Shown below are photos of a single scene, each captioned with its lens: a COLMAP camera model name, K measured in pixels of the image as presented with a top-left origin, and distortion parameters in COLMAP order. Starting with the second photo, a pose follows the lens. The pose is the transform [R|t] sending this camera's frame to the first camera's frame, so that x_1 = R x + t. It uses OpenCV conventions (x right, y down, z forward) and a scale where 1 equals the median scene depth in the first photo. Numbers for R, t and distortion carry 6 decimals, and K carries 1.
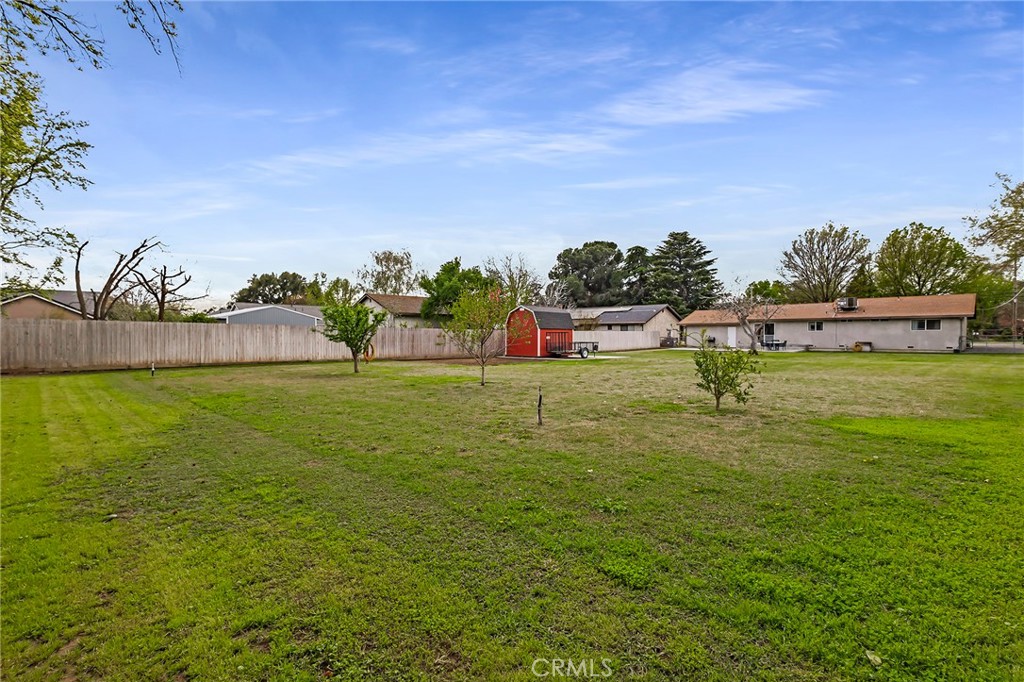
lens RADIAL K [[489.4, 0, 512.0], [0, 489.4, 341.0], [0, 0, 1]] dist [0.020804, -0.000655]
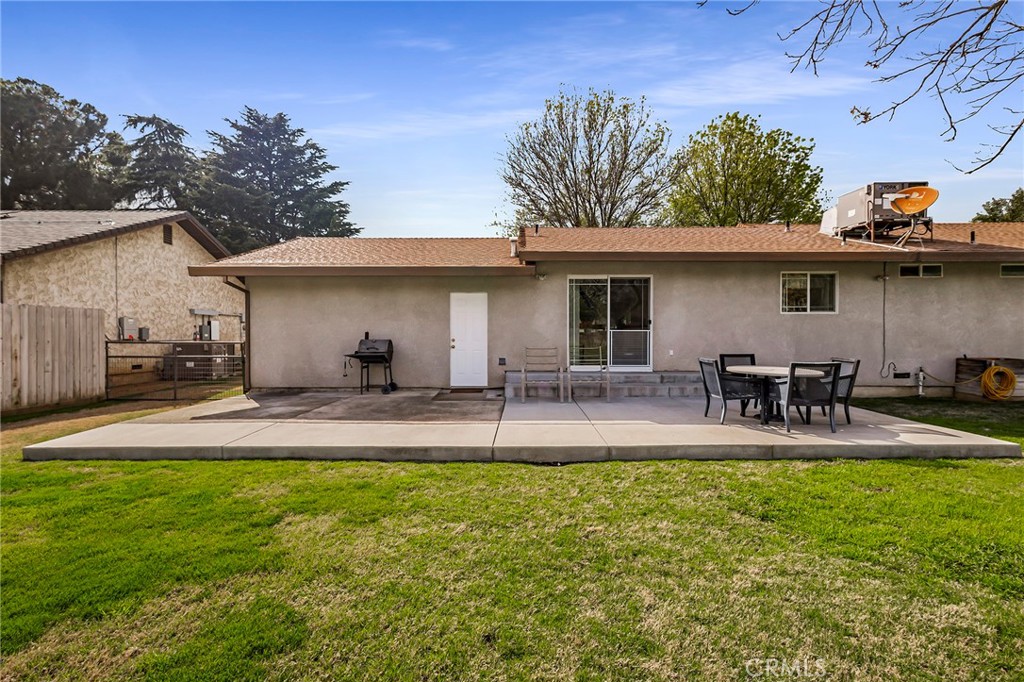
lens RADIAL K [[489.4, 0, 512.0], [0, 489.4, 341.0], [0, 0, 1]] dist [0.020804, -0.000655]
pose [[0.734071, -0.011954, 0.678967, 0.227956], [0.014056, 0.999898, 0.002408, -0.006114], [-0.678927, 0.007776, 0.734165, 0.601092]]
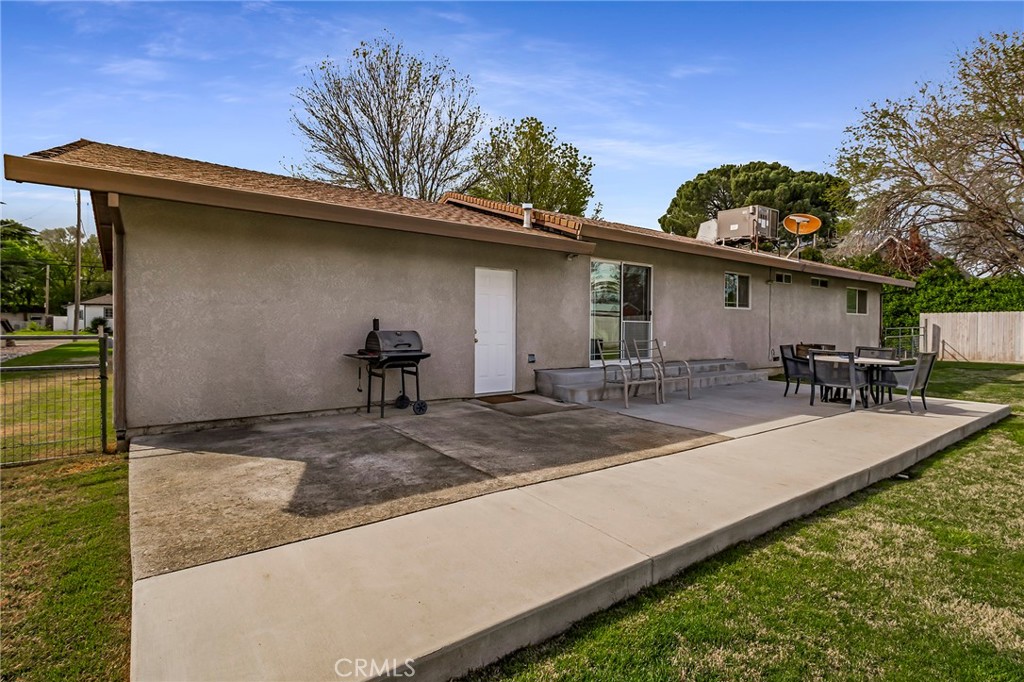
lens RADIAL K [[489.4, 0, 512.0], [0, 489.4, 341.0], [0, 0, 1]] dist [0.020804, -0.000655]
pose [[0.186164, -0.032505, 0.981981, 0.207136], [0.009726, 0.999465, 0.031240, -0.007701], [-0.982471, 0.003735, 0.186380, 0.706420]]
